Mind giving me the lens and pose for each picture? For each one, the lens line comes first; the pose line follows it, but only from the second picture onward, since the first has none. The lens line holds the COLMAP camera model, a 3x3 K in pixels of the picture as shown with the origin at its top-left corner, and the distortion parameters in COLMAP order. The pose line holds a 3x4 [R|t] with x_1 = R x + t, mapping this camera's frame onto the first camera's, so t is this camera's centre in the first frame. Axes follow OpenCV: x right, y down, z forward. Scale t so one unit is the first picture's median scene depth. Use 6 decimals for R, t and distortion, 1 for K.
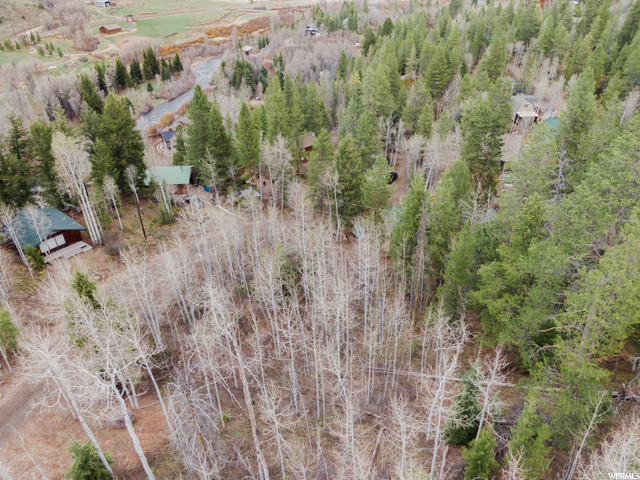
lens RADIAL K [[457.5, 0, 320.0], [0, 457.5, 240.0], [0, 0, 1]] dist [0.001460, -0.007944]
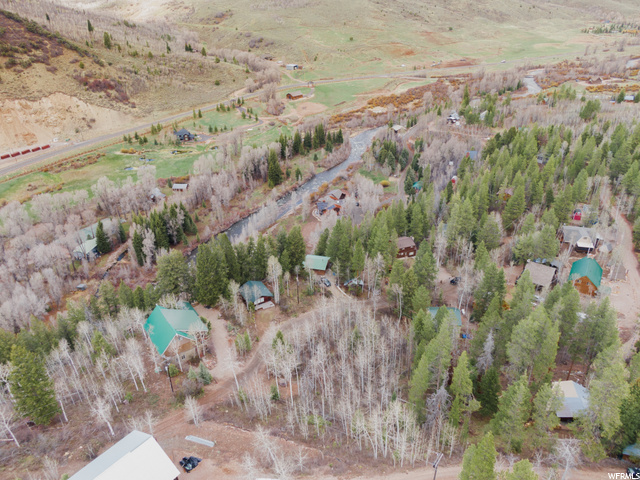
lens RADIAL K [[457.5, 0, 320.0], [0, 457.5, 240.0], [0, 0, 1]] dist [0.001460, -0.007944]
pose [[0.942500, 0.156798, -0.295141, 0.062137], [-0.175046, 0.983891, -0.036283, -0.053973], [0.284698, 0.085860, 0.954765, -0.221652]]
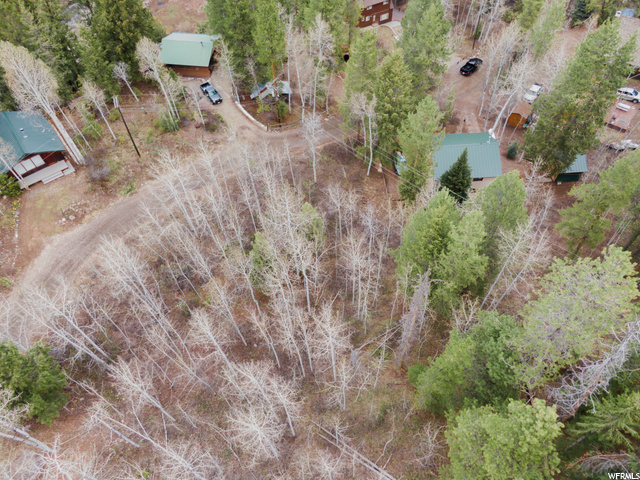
lens RADIAL K [[457.5, 0, 320.0], [0, 457.5, 240.0], [0, 0, 1]] dist [0.001460, -0.007944]
pose [[0.974855, 0.176476, -0.136068, 0.024487], [-0.109921, 0.911965, 0.395270, -0.058837], [0.193845, -0.370374, 0.908431, 0.053381]]
